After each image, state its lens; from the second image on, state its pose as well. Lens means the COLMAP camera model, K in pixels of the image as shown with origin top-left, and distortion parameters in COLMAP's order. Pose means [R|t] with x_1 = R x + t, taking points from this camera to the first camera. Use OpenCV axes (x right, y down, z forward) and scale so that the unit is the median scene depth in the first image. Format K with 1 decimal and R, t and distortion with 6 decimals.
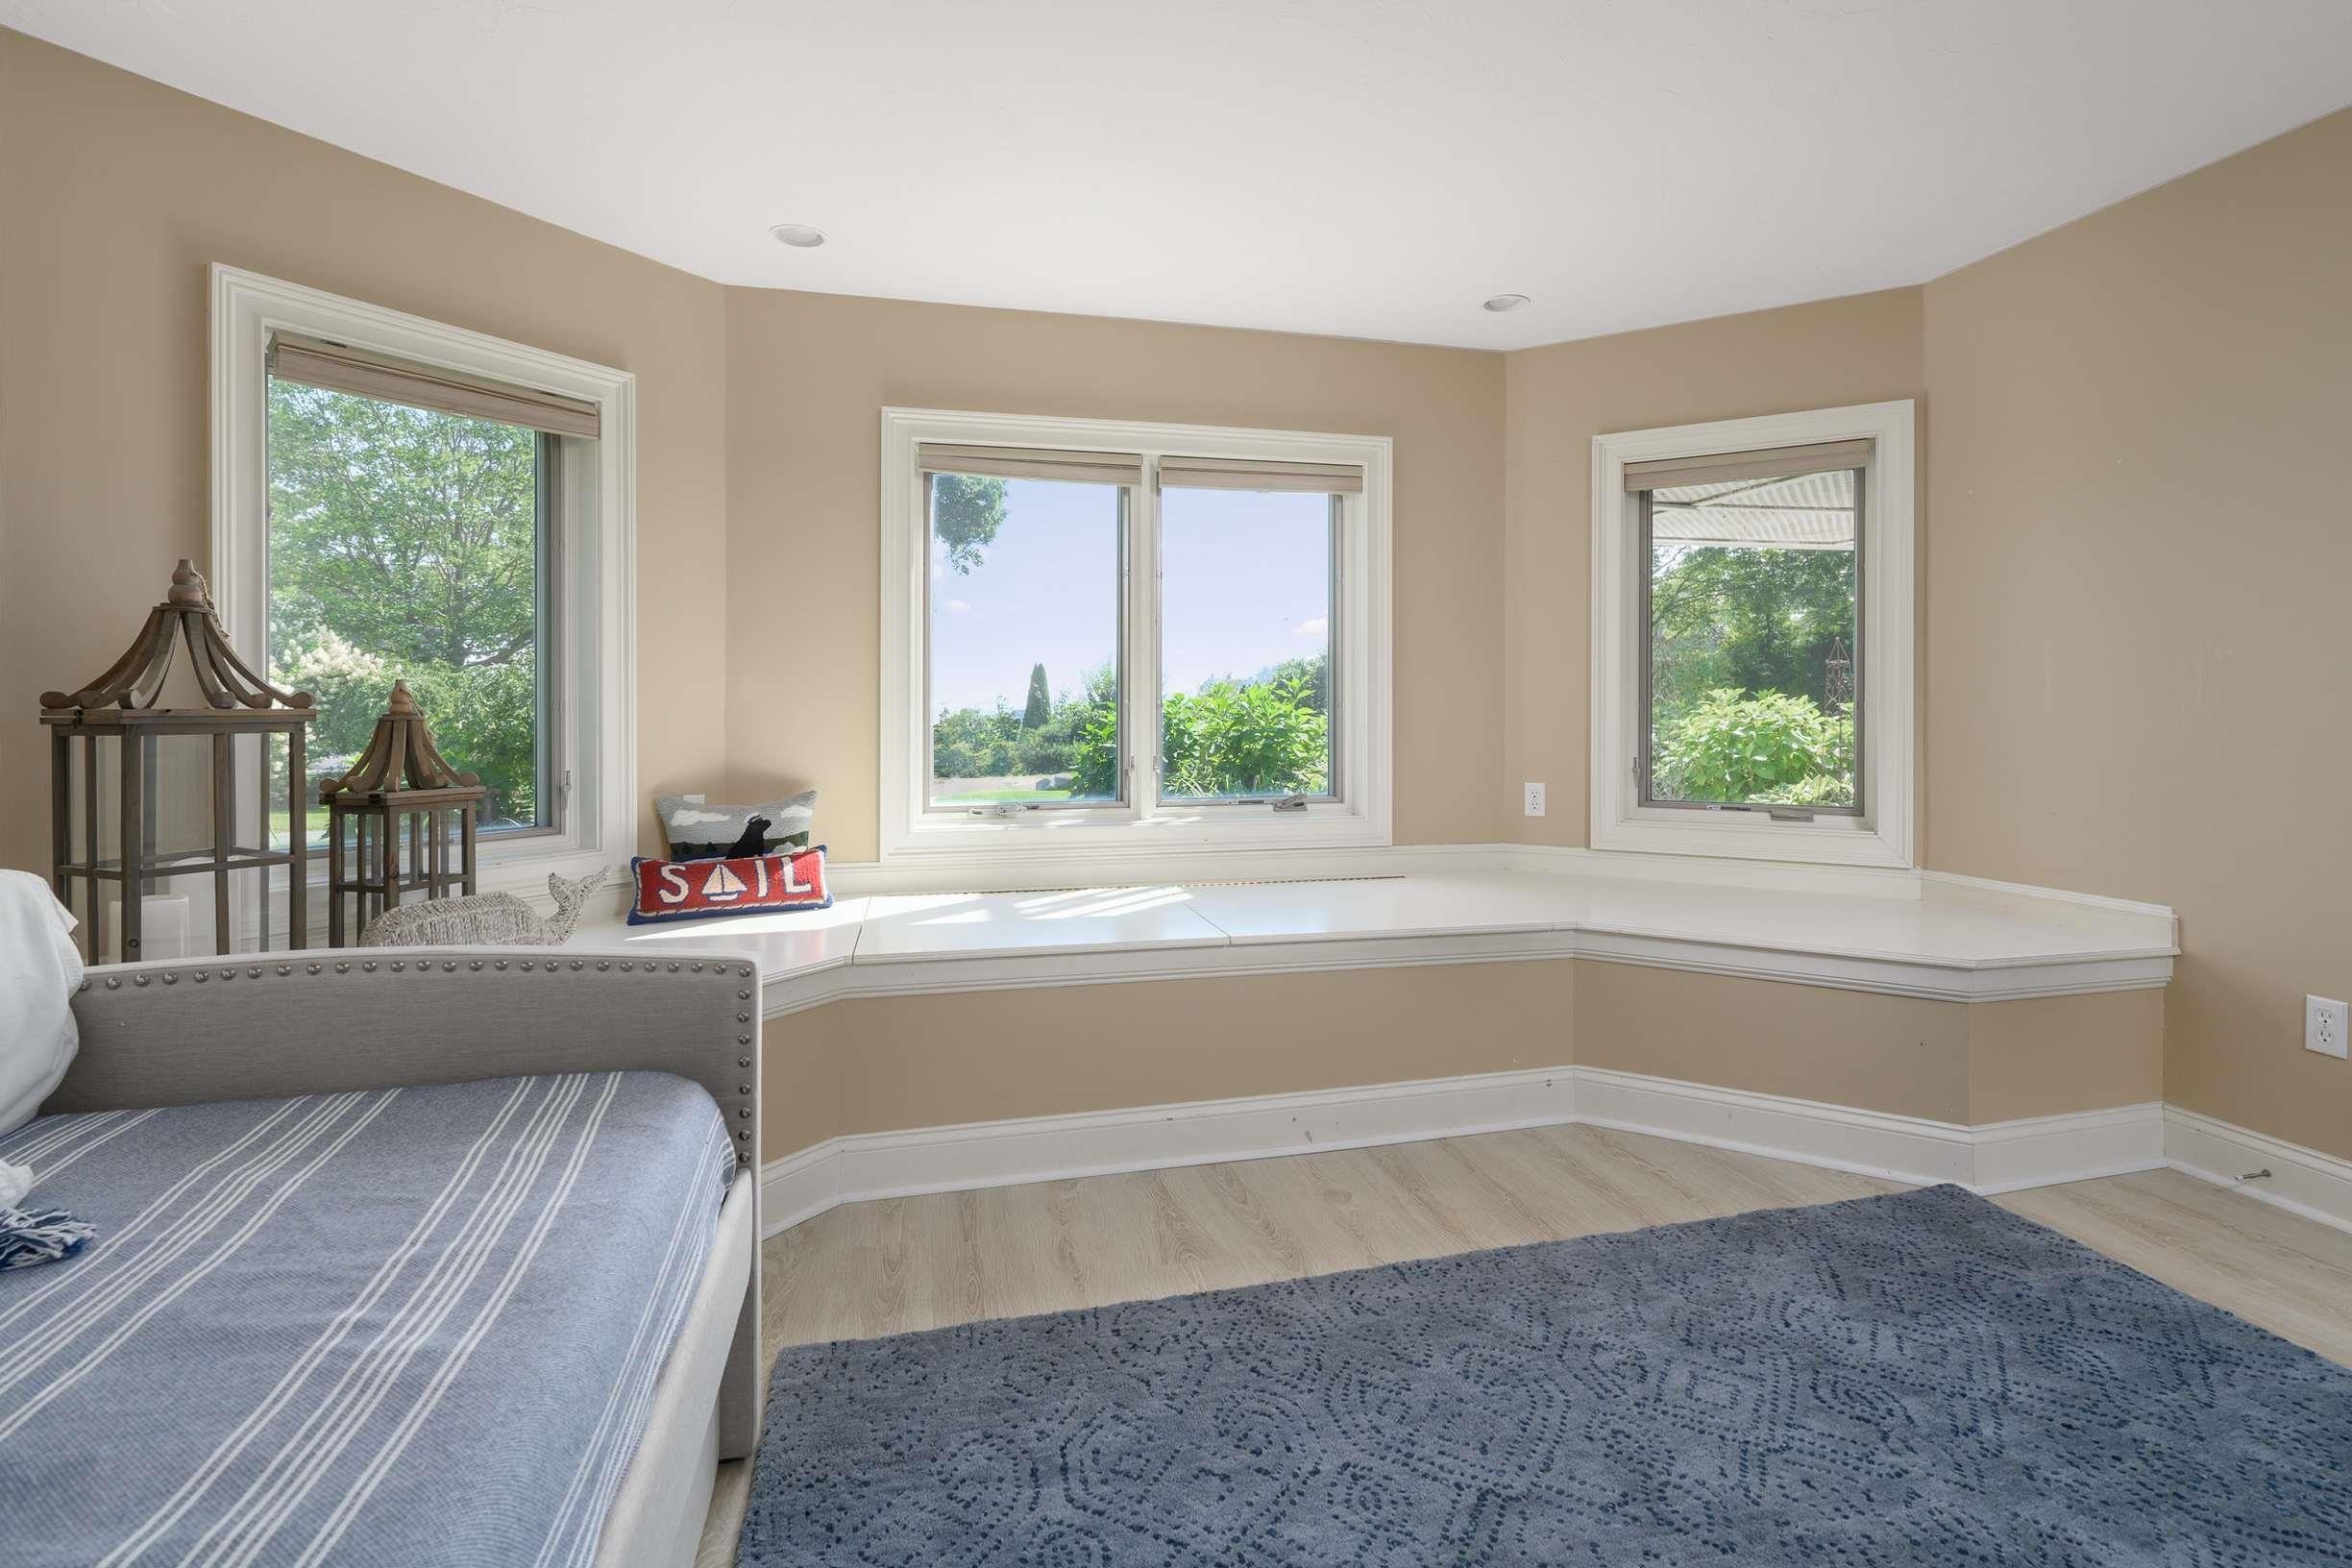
lens RADIAL K [[1117.1, 0, 1175.5], [0, 1117.1, 712.6], [0, 0, 1]] dist [-0.003552, -0.000274]
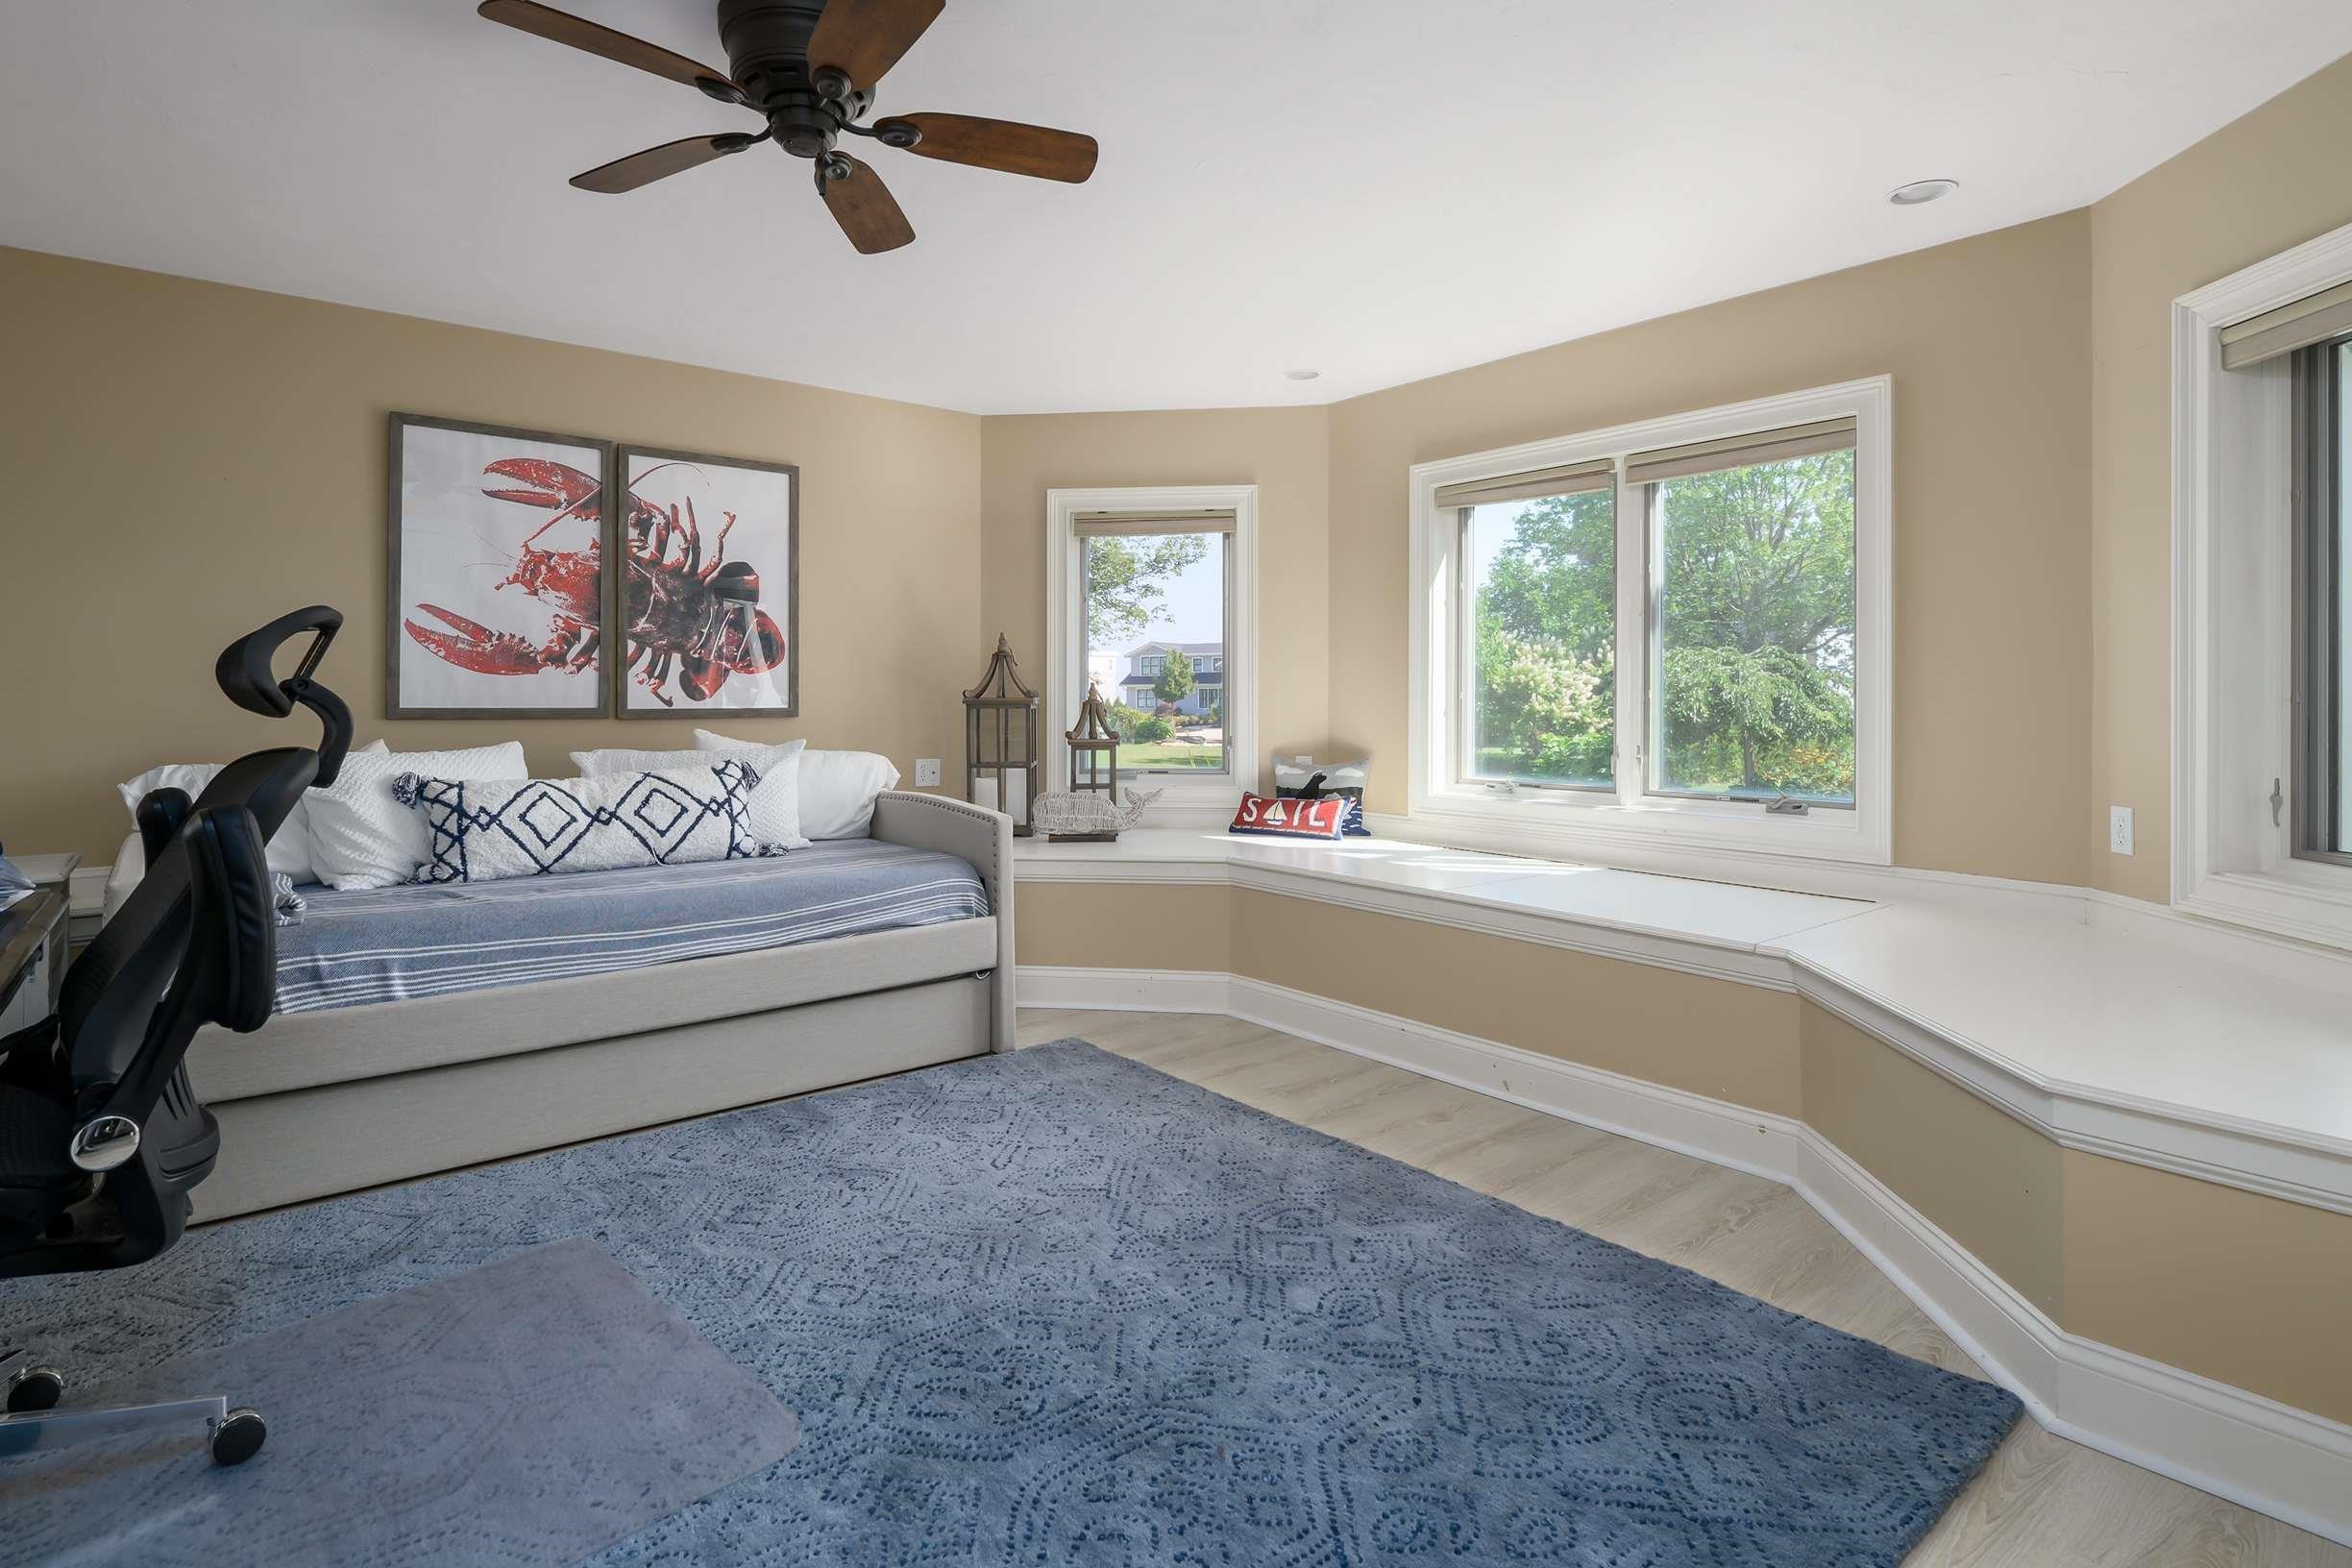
lens RADIAL K [[1165.6, 0, 1176.1], [0, 1165.6, 696.9], [0, 0, 1]] dist [-0.000523, -0.000268]
pose [[0.433490, 0.001373, -0.901157, 0.928201], [-0.005903, 0.999982, -0.001316, -0.002231], [0.901139, 0.005890, 0.433490, 0.183618]]
